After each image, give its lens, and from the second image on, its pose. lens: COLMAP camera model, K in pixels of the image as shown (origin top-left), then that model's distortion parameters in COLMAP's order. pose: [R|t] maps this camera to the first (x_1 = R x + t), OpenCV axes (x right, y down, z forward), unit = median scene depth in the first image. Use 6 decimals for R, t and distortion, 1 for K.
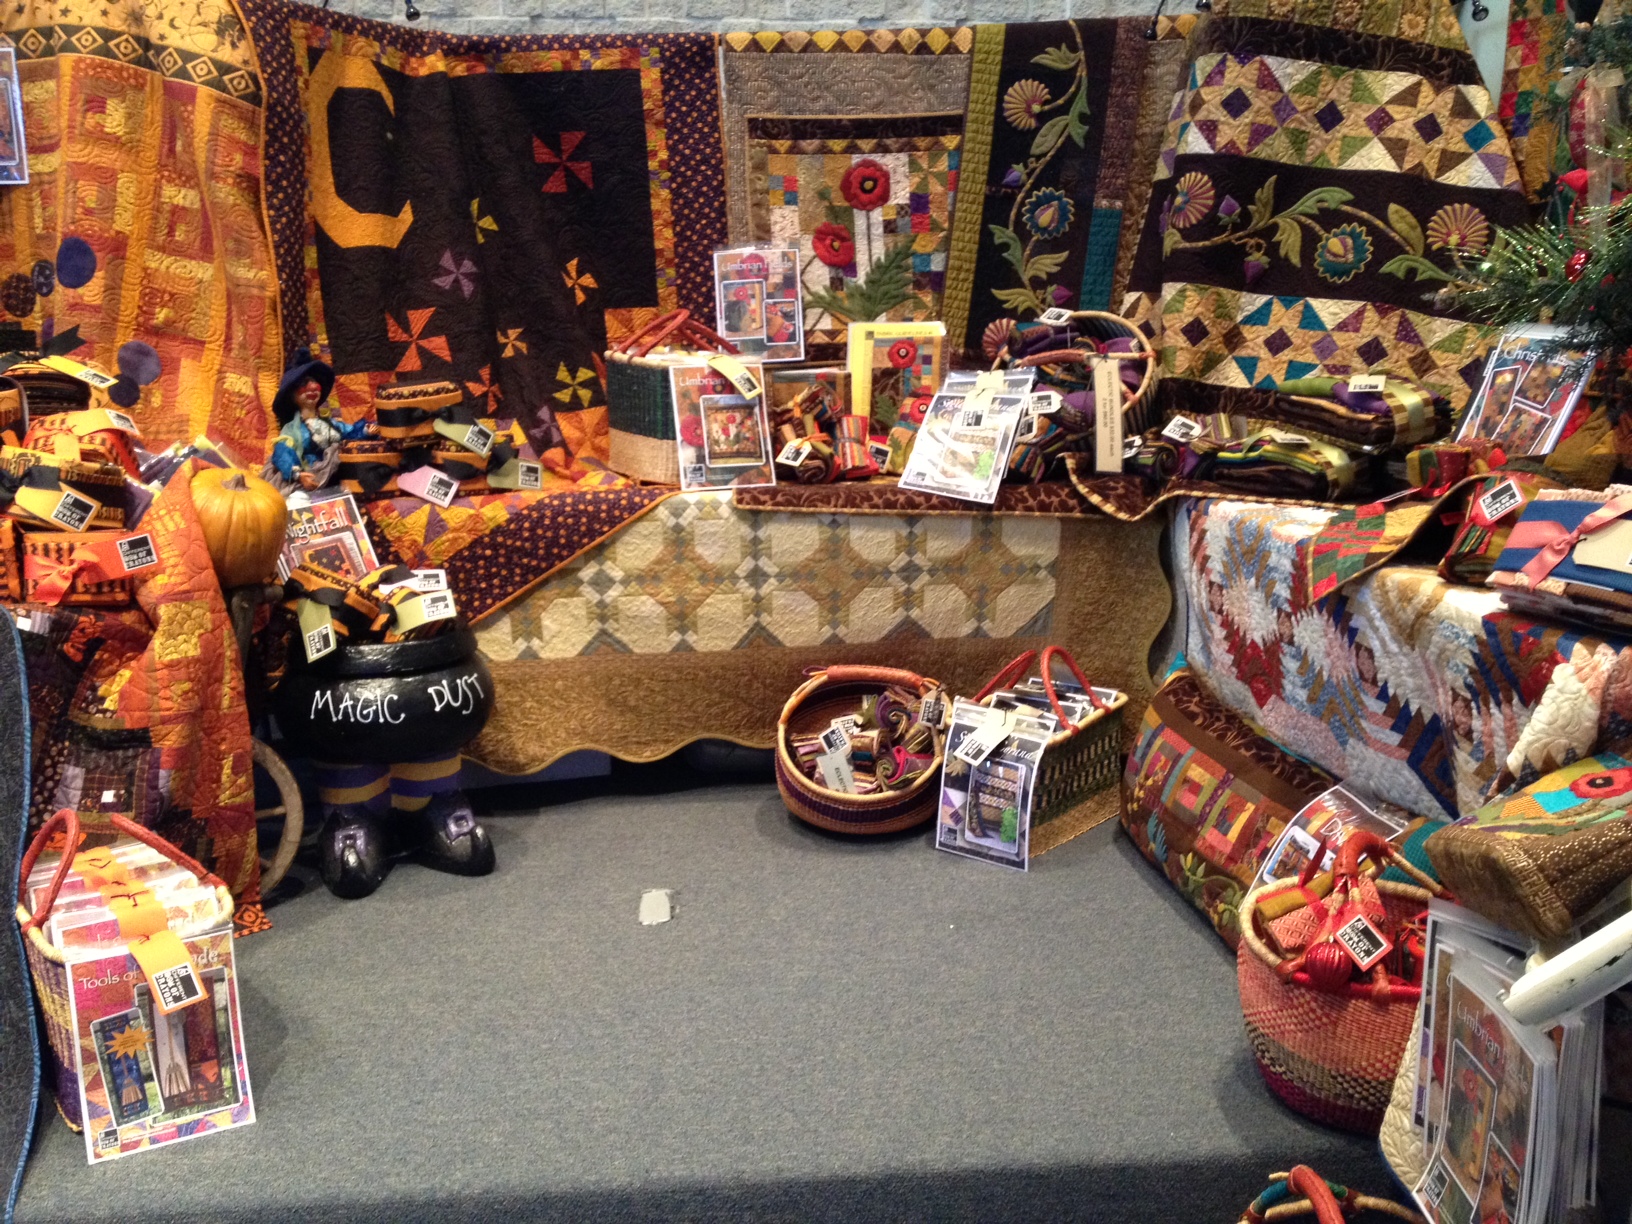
lens RADIAL K [[1517.1, 0, 816.0], [0, 1517.1, 612.0], [0, 0, 1]] dist [0.167753, -0.342871]
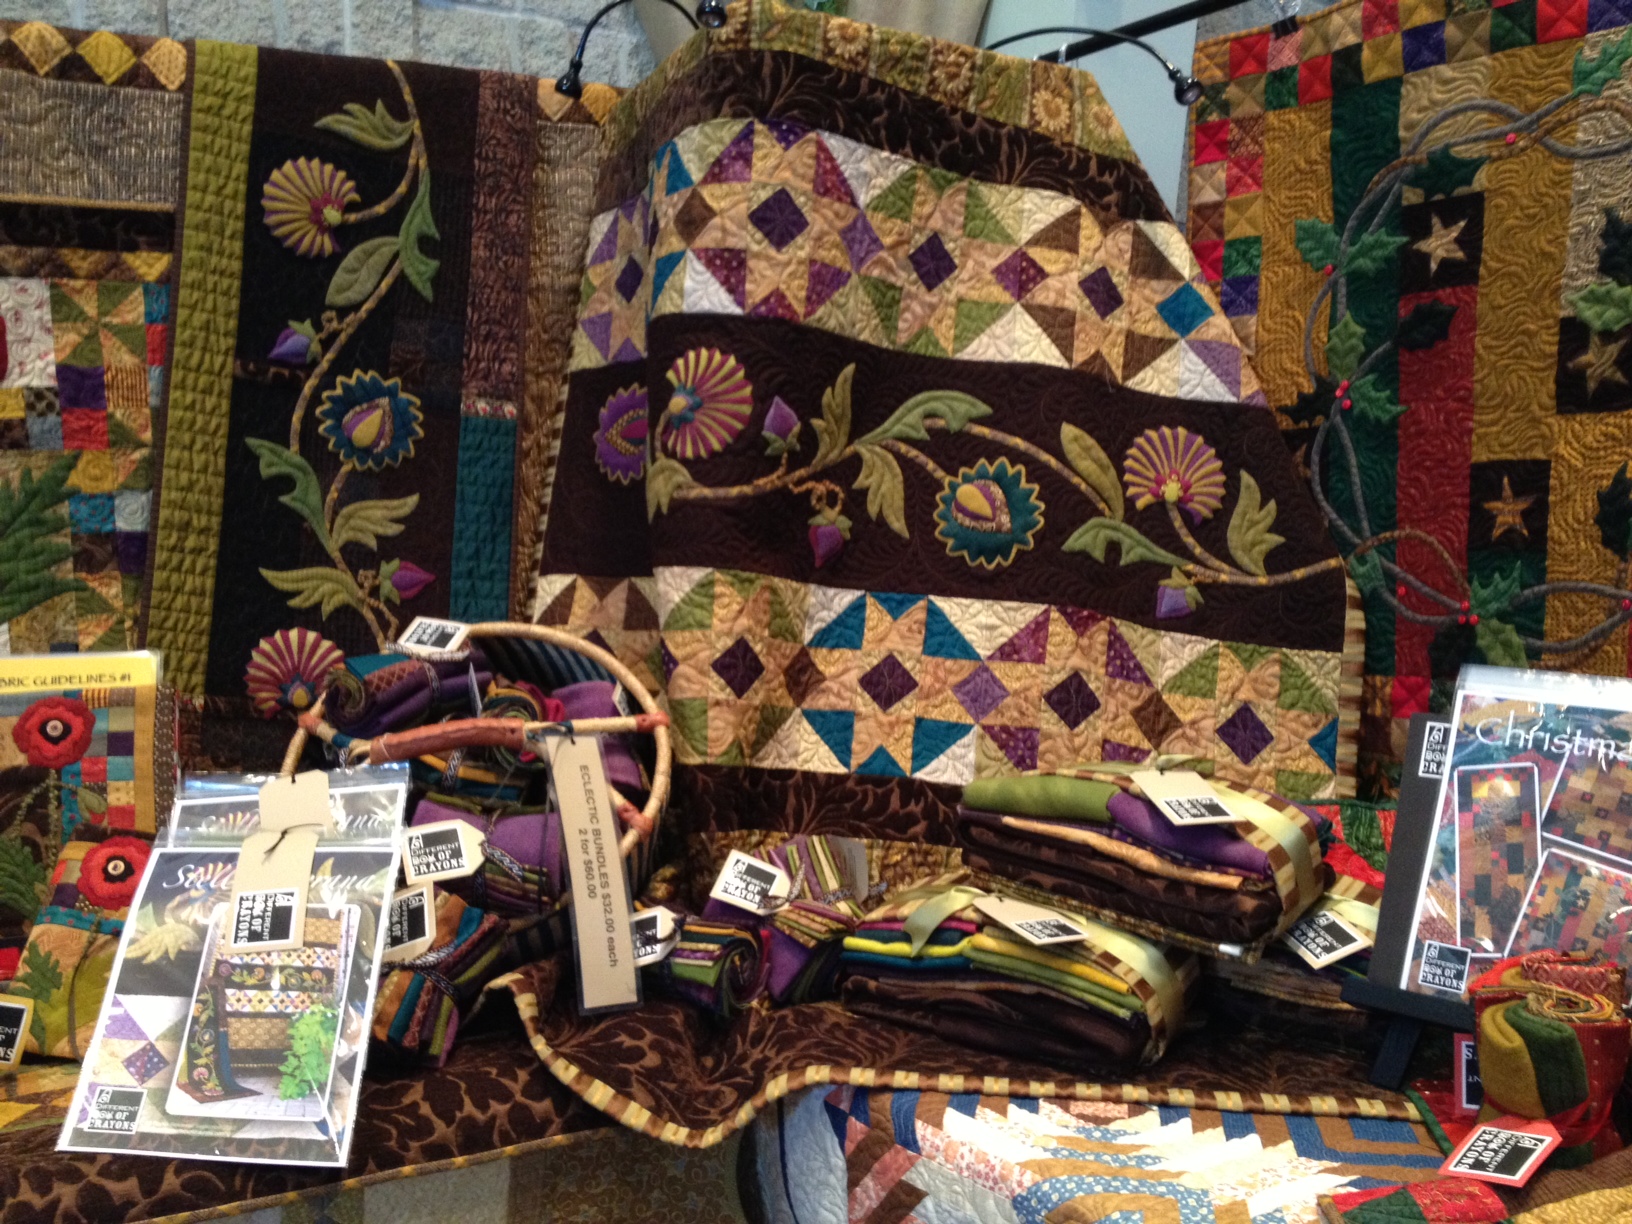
lens RADIAL K [[1517.1, 0, 816.0], [0, 1517.1, 612.0], [0, 0, 1]] dist [0.167753, -0.342871]
pose [[0.872325, -0.029818, 0.488017, 0.035909], [0.099834, 0.987972, -0.118086, -0.142098], [-0.478626, 0.151730, 0.864809, 0.579145]]
